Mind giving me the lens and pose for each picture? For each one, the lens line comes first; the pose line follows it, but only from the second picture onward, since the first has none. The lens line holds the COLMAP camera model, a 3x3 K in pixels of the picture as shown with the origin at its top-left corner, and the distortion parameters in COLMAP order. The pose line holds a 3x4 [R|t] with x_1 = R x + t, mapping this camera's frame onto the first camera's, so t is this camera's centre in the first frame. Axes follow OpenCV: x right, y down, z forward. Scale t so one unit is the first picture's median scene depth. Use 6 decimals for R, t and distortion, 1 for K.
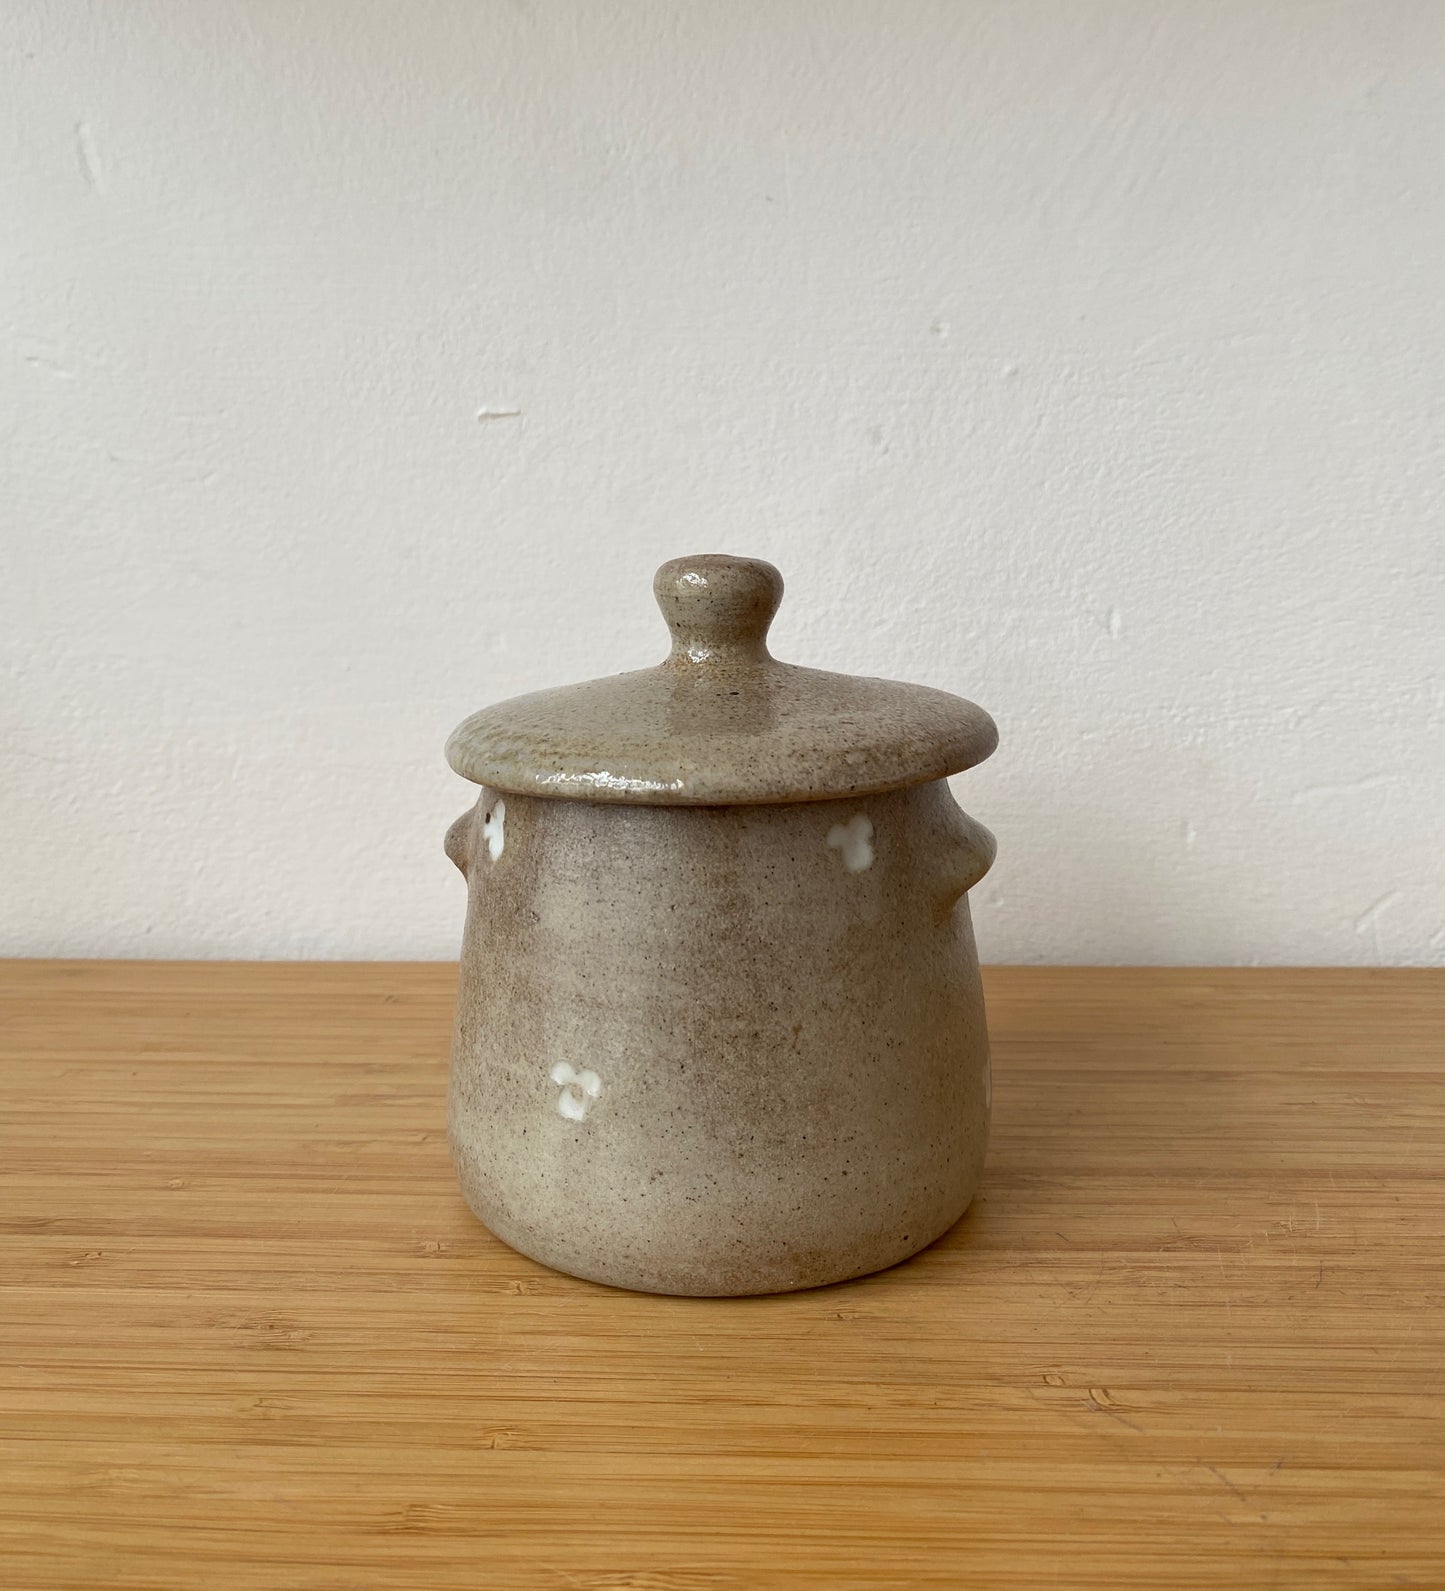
lens RADIAL K [[1625.6, 0, 693.4], [0, 1625.6, 578.0], [0, 0, 1]] dist [-0.006599, 0.000082]
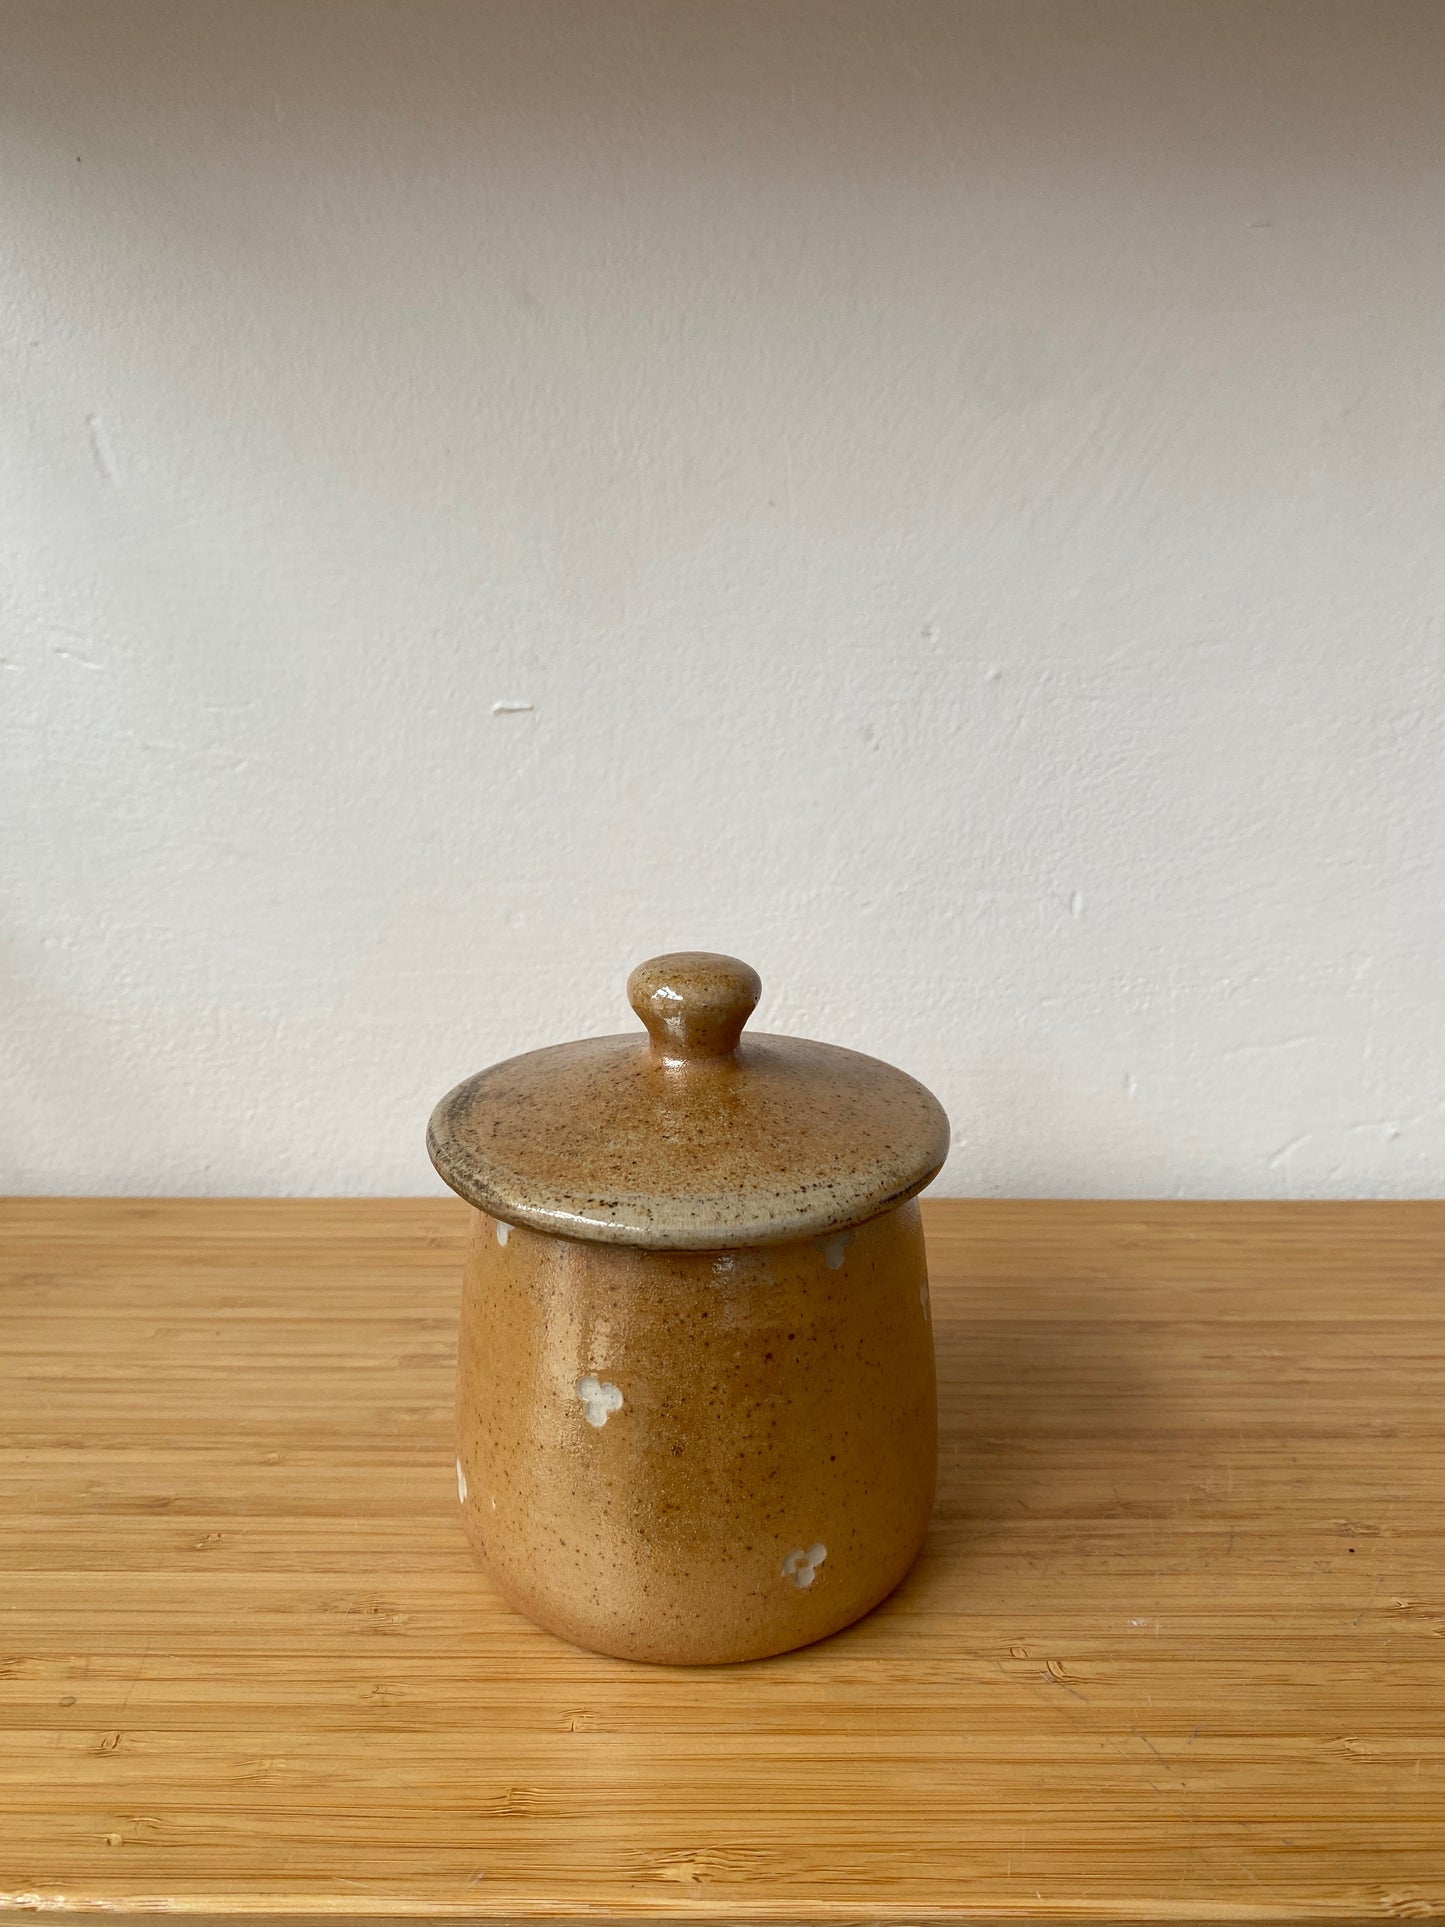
lens RADIAL K [[1523.7, 0, 722.5], [0, 1523.7, 963.5], [0, 0, 1]] dist [-0.003756, -0.005068]
pose [[0.998855, -0.003251, 0.047731, -0.032481], [-0.006447, 0.979440, 0.201635, -0.142430], [-0.047406, -0.201712, 0.978297, -0.013652]]
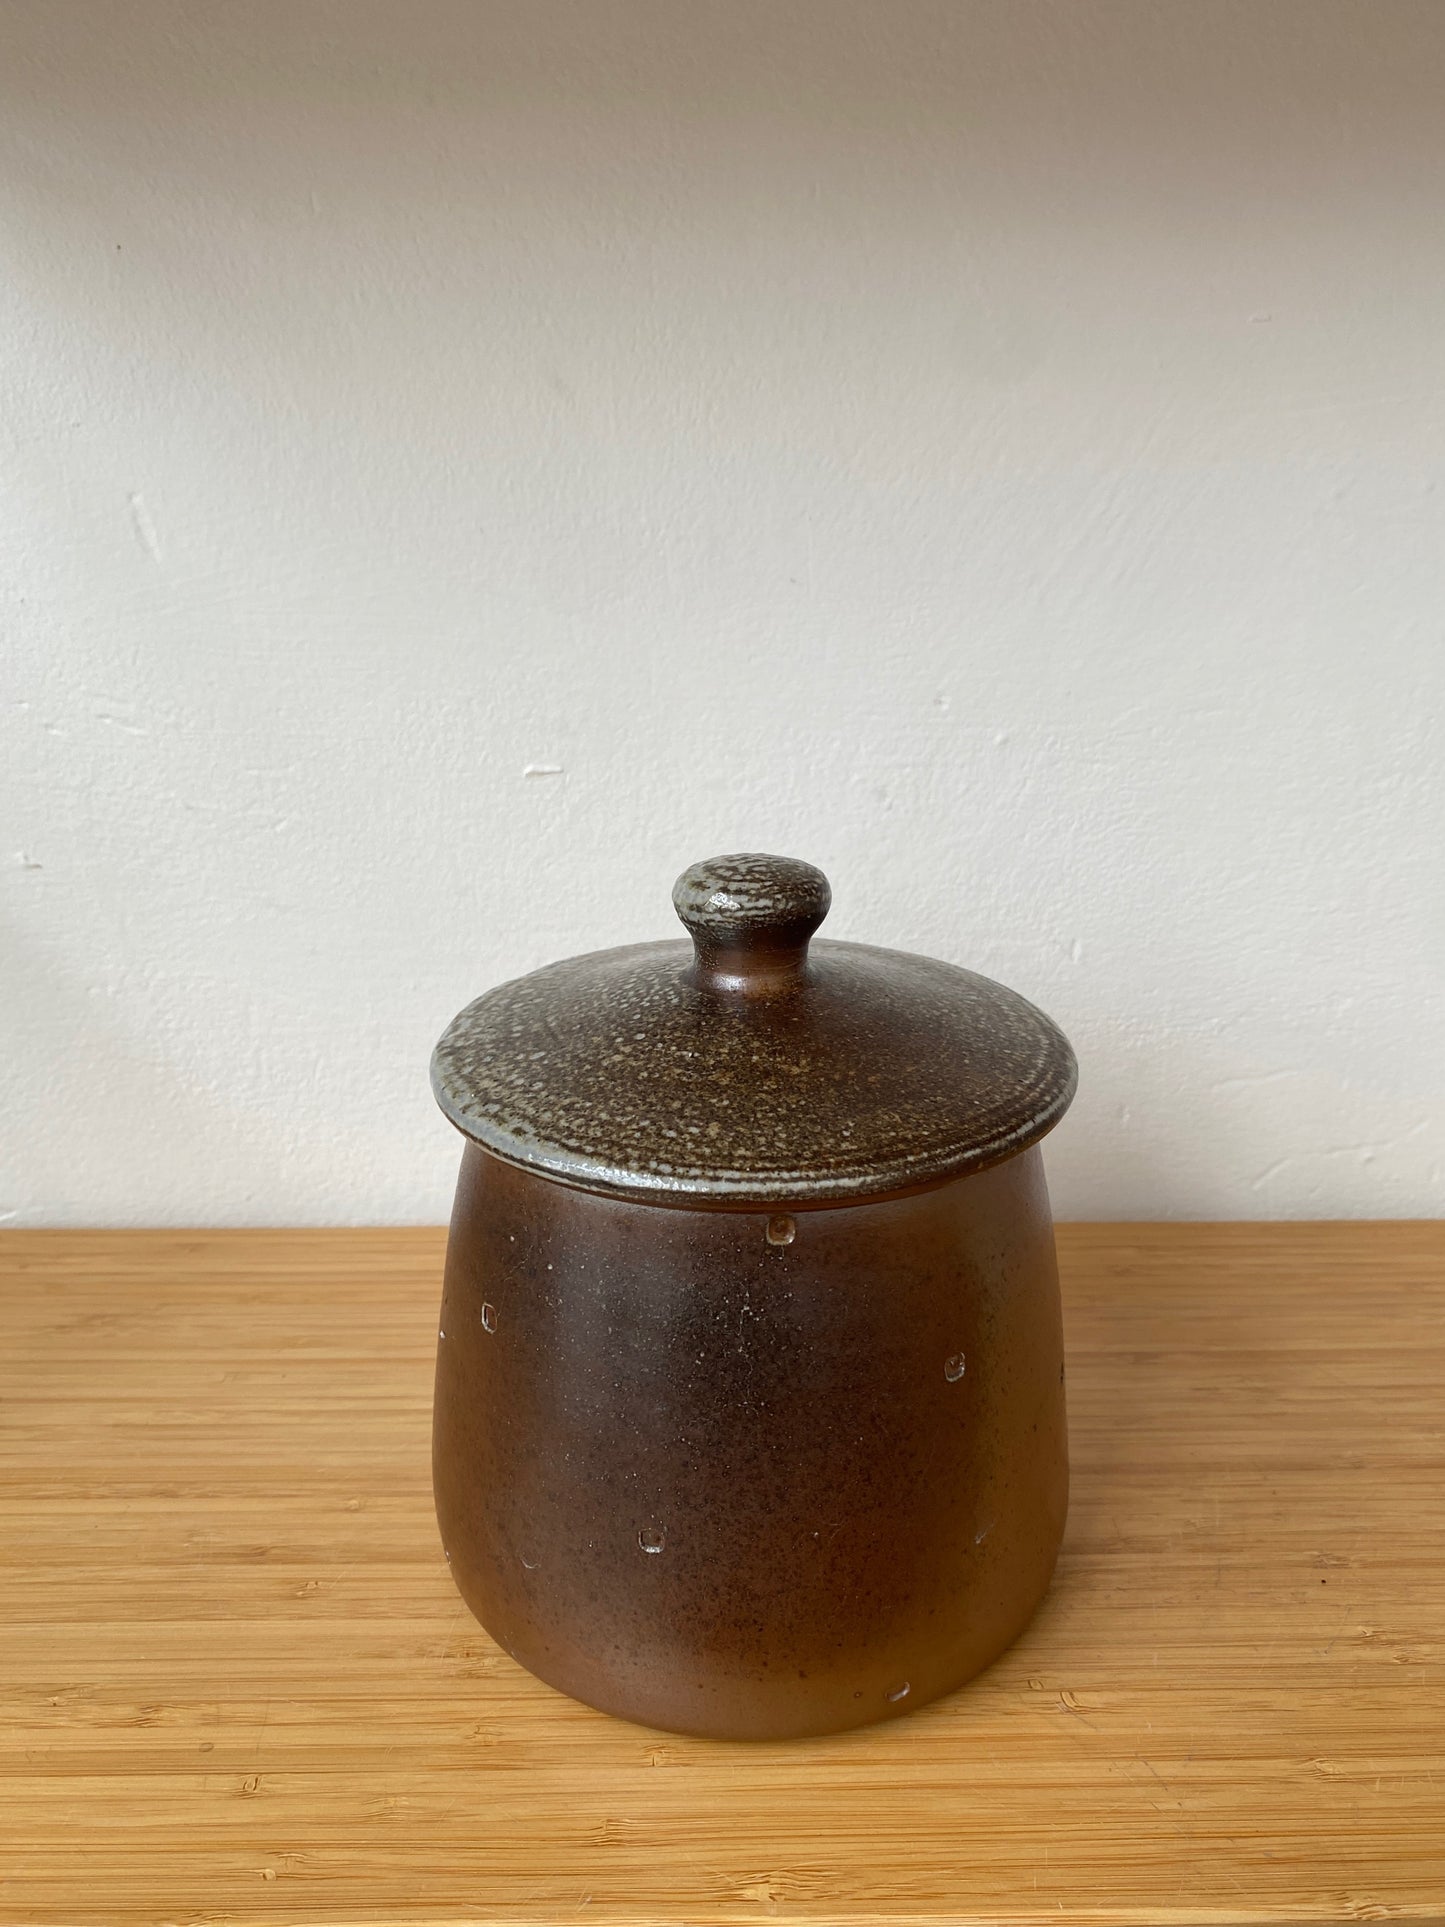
lens RADIAL K [[1578.8, 0, 722.5], [0, 1578.8, 963.5], [0, 0, 1]] dist [0.008556, -0.020573]
pose [[0.997087, -0.011683, 0.075378, -0.082928], [-0.008874, 0.963727, 0.266744, -0.268541], [-0.075760, -0.266636, 0.960815, -0.080527]]
